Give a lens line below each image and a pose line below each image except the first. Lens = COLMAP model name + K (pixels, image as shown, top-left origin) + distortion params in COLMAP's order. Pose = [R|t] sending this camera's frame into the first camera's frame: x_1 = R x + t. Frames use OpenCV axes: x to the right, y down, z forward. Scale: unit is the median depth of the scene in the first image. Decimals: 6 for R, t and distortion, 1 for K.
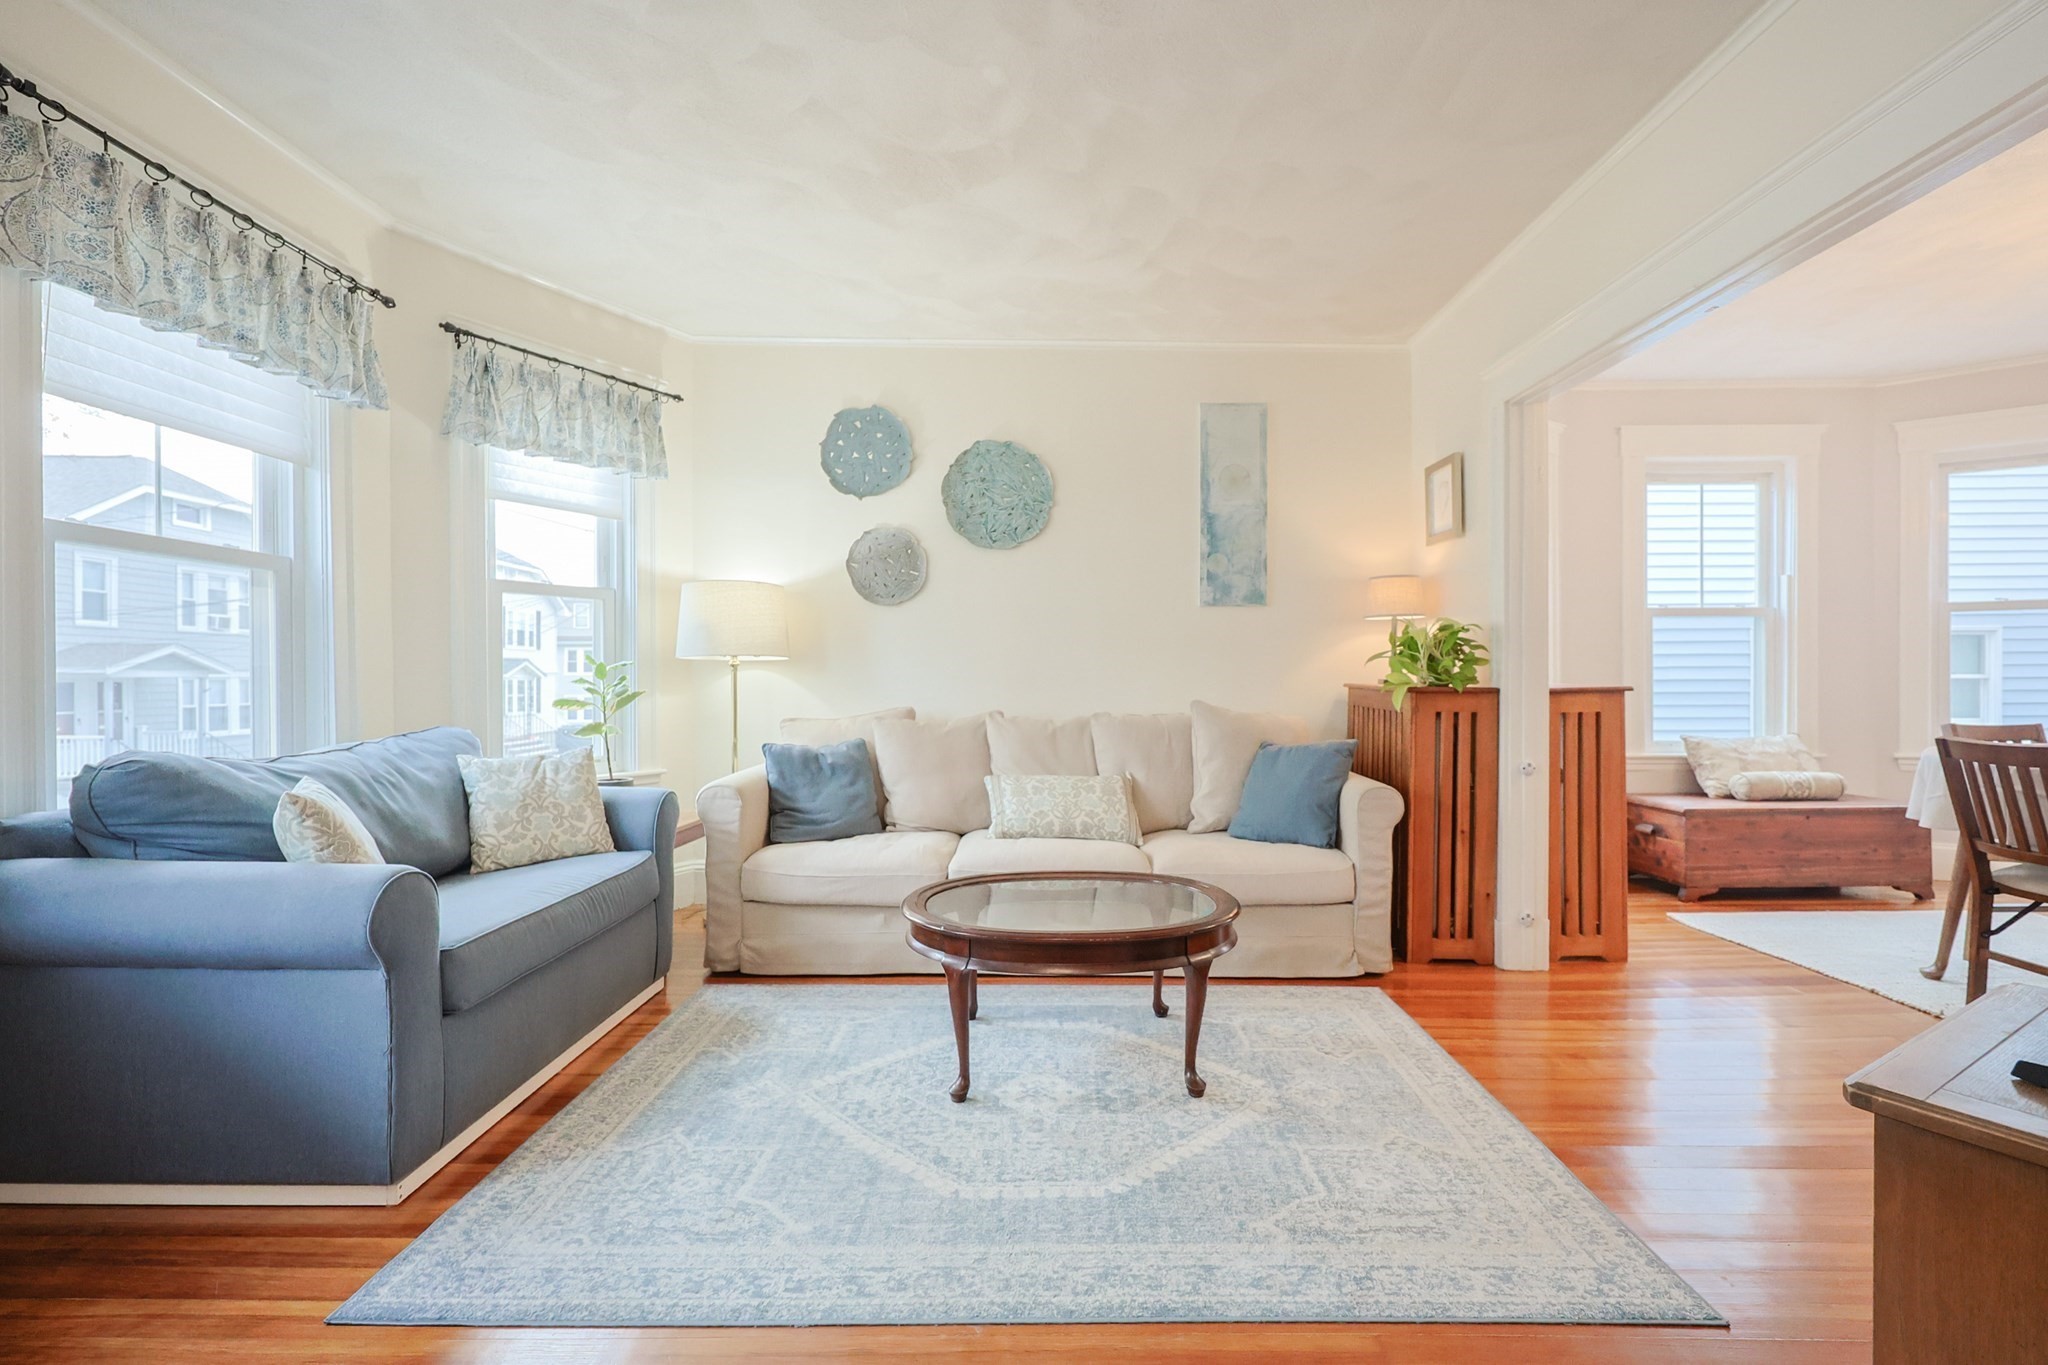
lens RADIAL K [[886.4, 0, 1028.9], [0, 886.4, 676.6], [0, 0, 1]] dist [-0.001104, 0.000156]
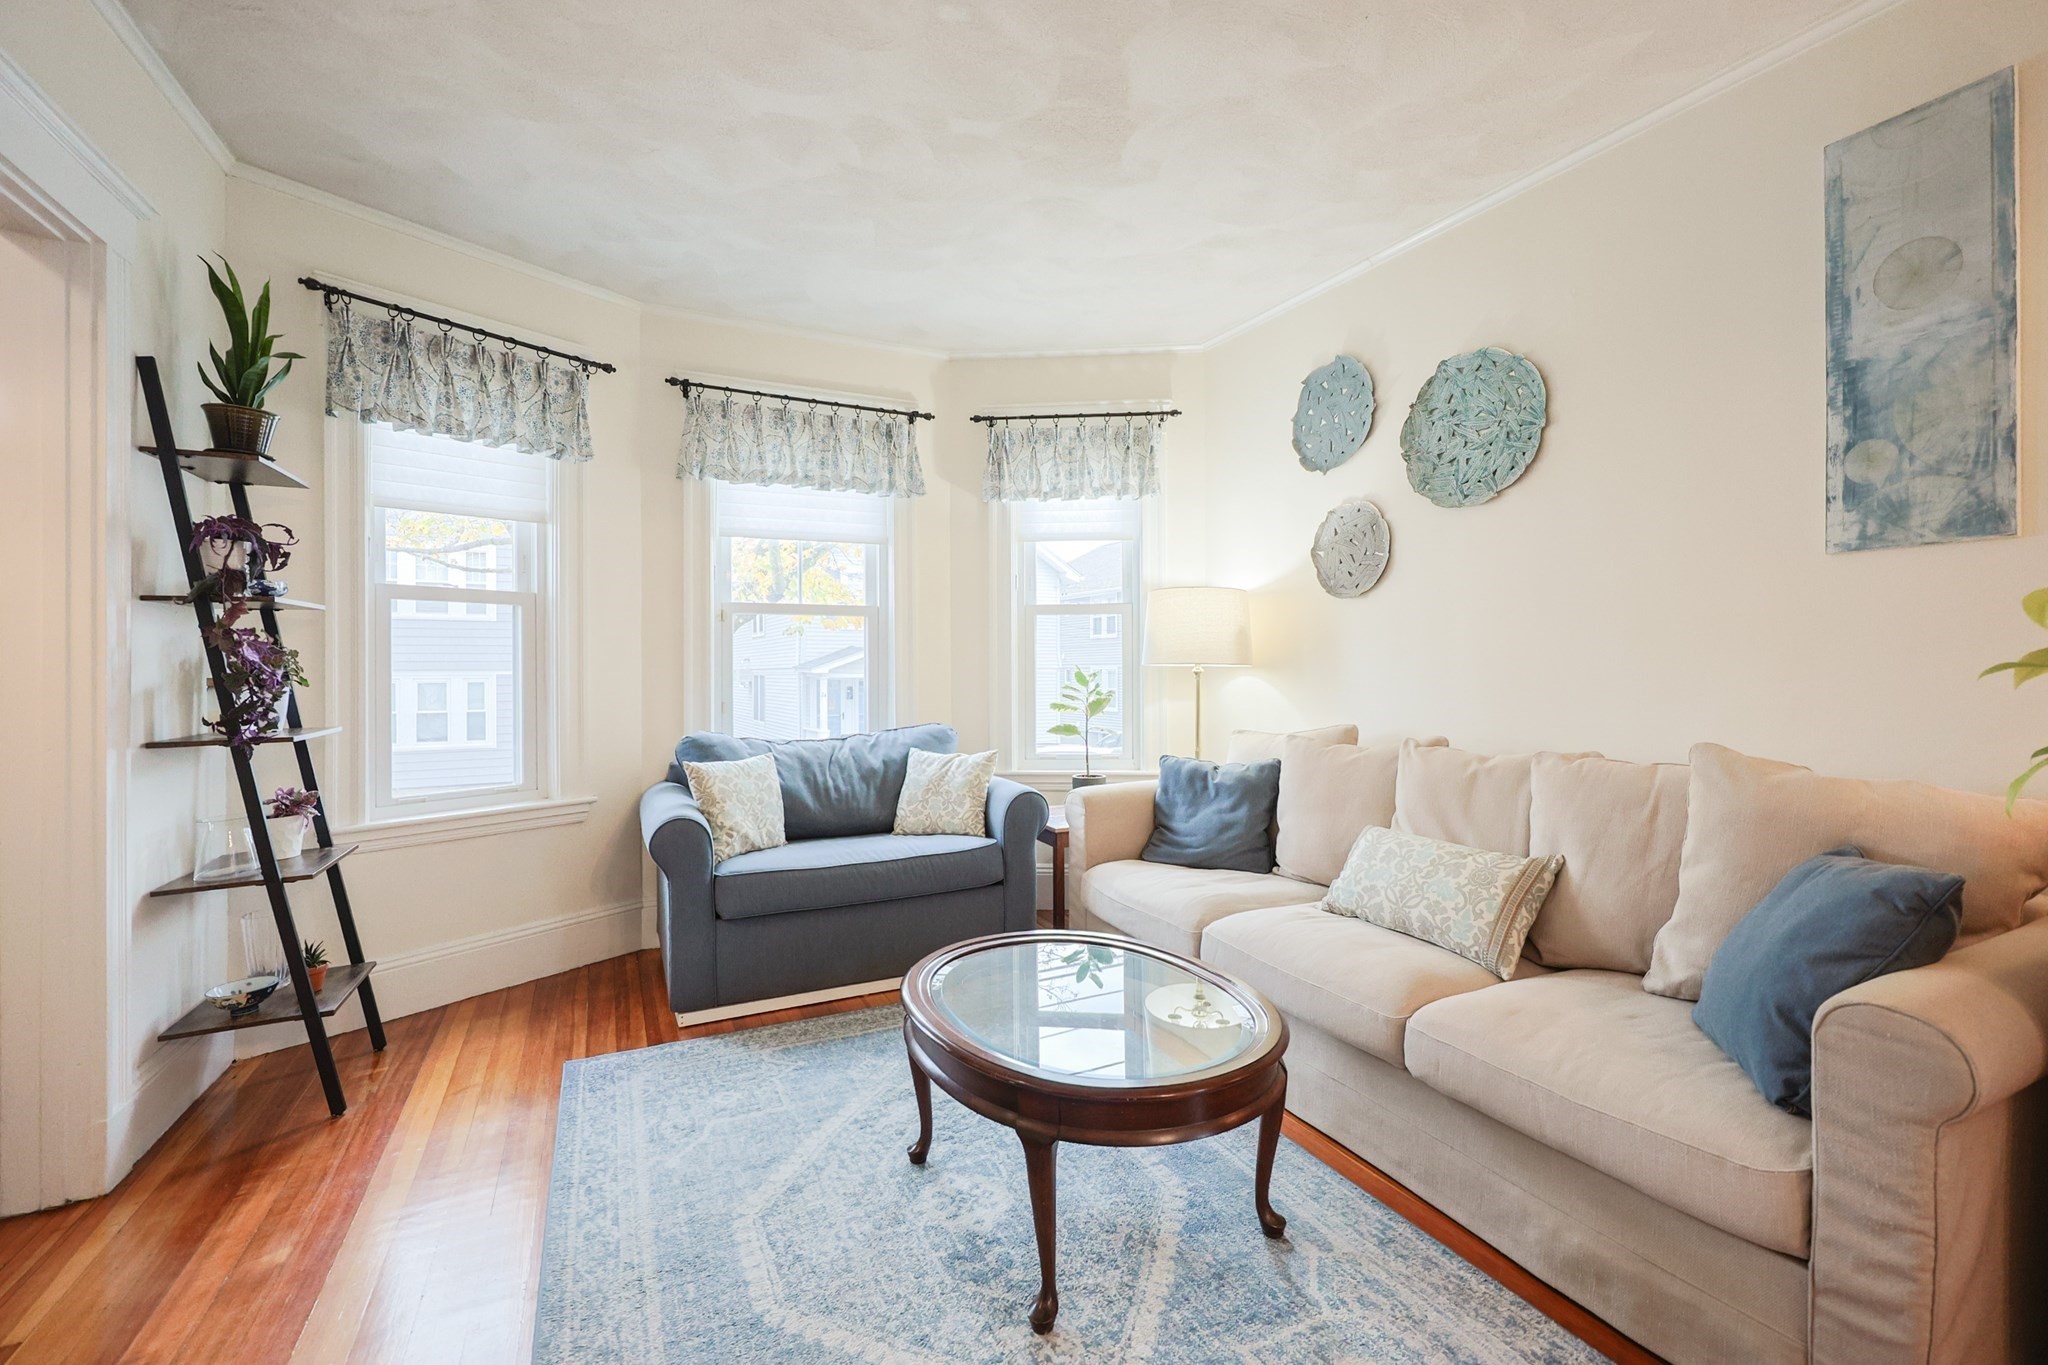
lens RADIAL K [[892.2, 0, 1035.2], [0, 892.2, 668.2], [0, 0, 1]] dist [-0.000432, -0.000067]
pose [[0.448343, -0.002533, -0.893858, 0.499672], [0.006472, 0.999979, 0.000412, -0.021060], [0.893838, -0.005970, 0.448350, 0.427174]]
